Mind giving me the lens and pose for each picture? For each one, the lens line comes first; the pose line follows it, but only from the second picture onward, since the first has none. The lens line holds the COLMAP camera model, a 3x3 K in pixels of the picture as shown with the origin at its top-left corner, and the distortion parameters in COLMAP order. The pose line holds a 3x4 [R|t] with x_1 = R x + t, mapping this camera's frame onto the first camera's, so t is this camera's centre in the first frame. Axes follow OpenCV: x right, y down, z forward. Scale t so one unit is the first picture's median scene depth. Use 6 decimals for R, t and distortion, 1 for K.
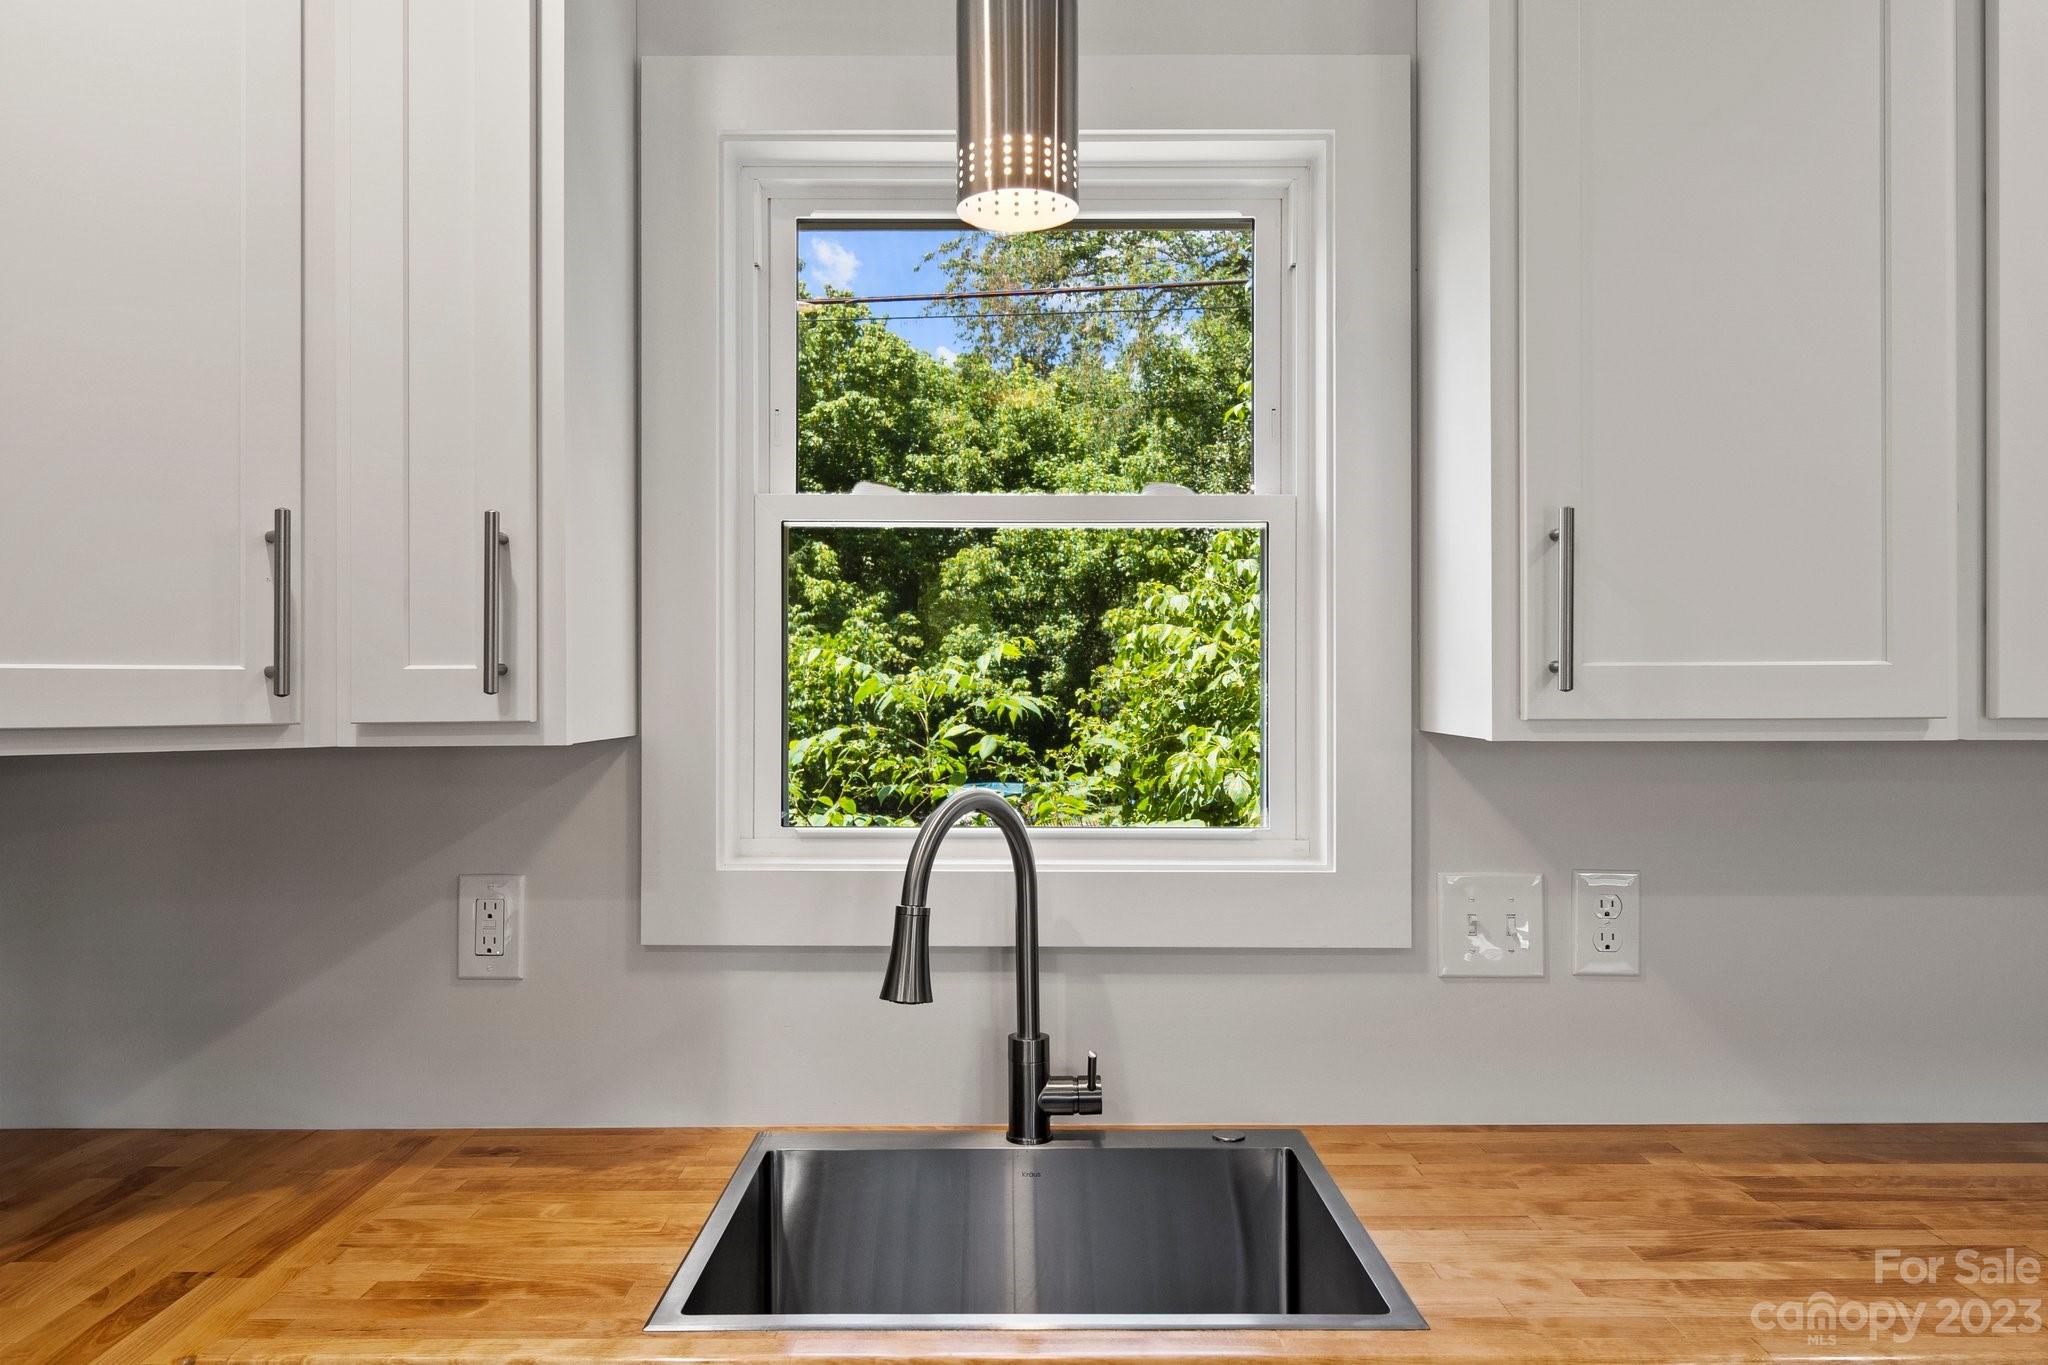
lens RADIAL K [[1526.5, 0, 1005.8], [0, 1526.5, 700.2], [0, 0, 1]] dist [0.001466, 0.002699]
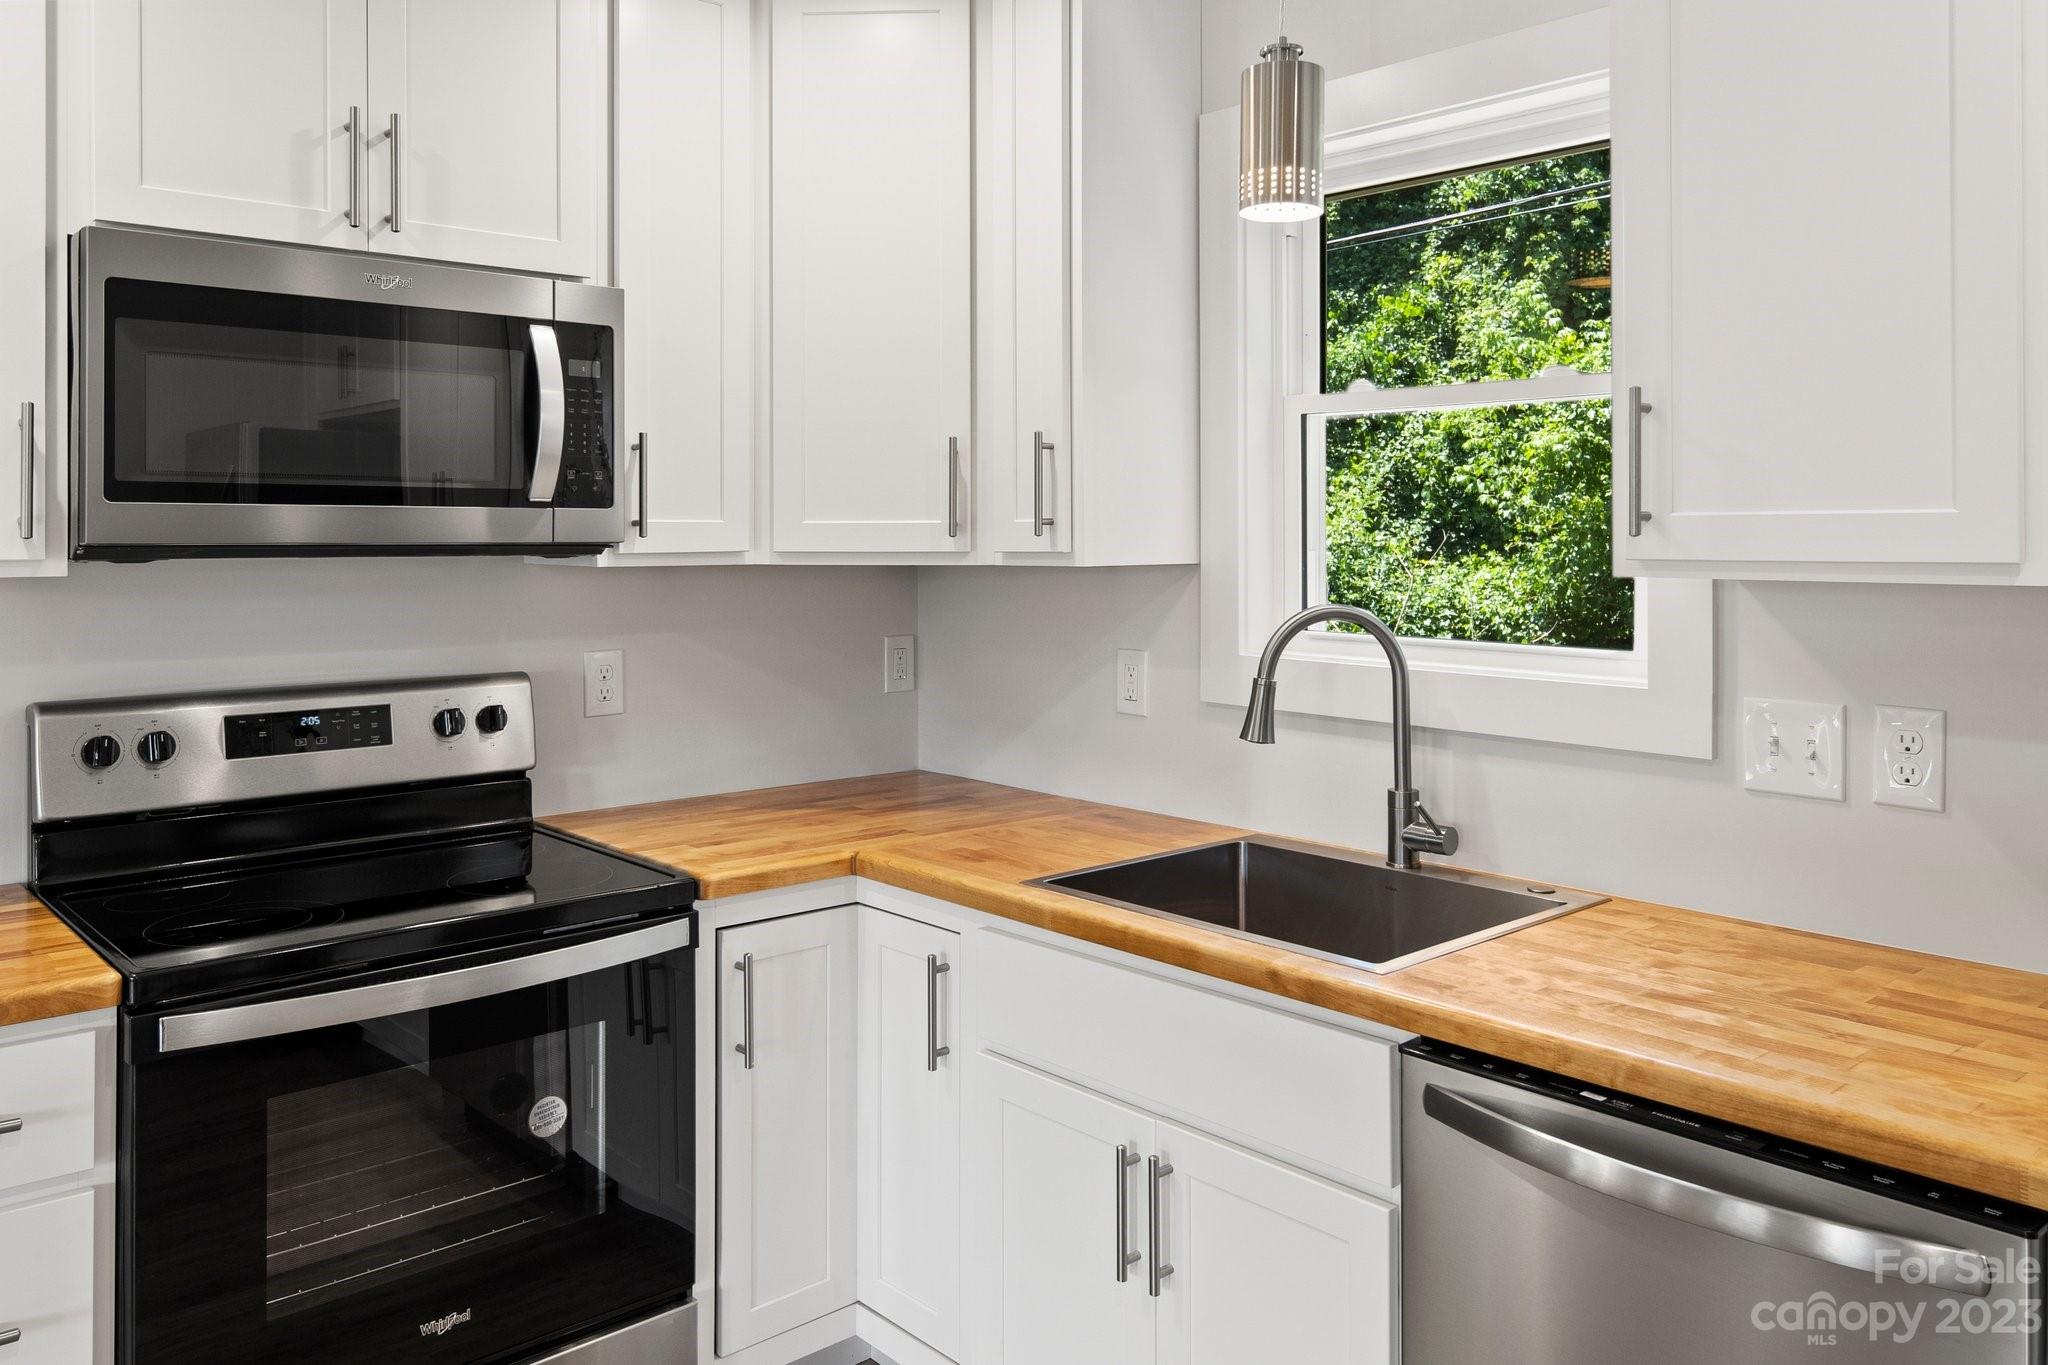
lens RADIAL K [[1526.5, 0, 1005.0], [0, 1526.5, 532.9], [0, 0, 1]] dist [0.001466, 0.002699]
pose [[0.667635, 0.001832, -0.744487, 0.793669], [-0.006206, 0.999976, -0.003105, -0.001514], [0.744463, 0.006693, 0.667630, -0.169553]]
